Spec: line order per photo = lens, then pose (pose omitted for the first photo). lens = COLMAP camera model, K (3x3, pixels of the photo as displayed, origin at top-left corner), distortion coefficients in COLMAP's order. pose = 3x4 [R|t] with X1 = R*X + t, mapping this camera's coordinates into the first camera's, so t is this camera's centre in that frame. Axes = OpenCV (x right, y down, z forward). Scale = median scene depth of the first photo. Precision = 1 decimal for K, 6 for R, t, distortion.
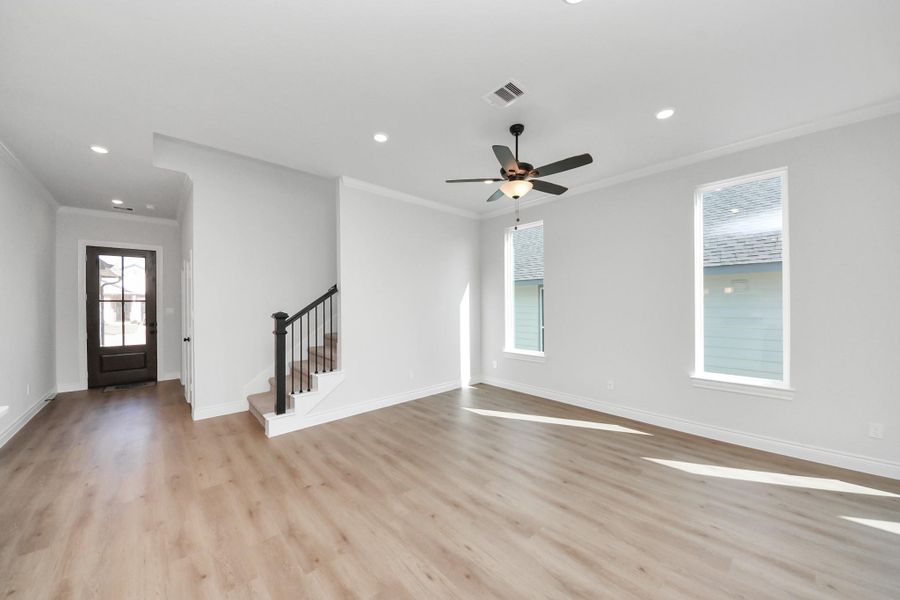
lens RADIAL K [[319.7, 0, 448.2], [0, 319.7, 303.8], [0, 0, 1]] dist [0.026038, -0.017437]
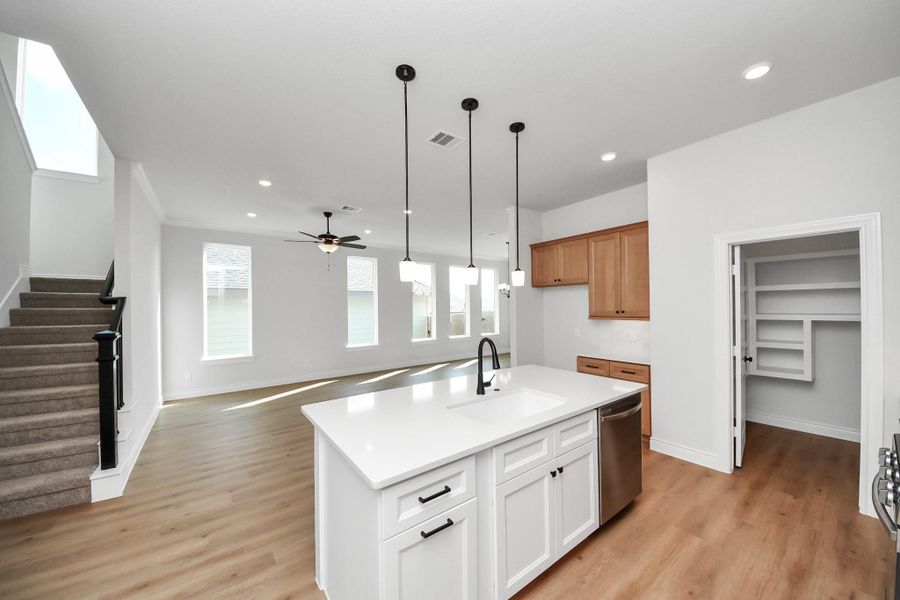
lens RADIAL K [[319.7, 0, 448.2], [0, 319.7, 303.8], [0, 0, 1]] dist [0.026038, -0.017437]
pose [[0.102849, 0.011270, 0.994633, -1.413727], [0.010858, 0.999864, -0.012452, -0.022783], [-0.994638, 0.012081, 0.102713, 0.174185]]
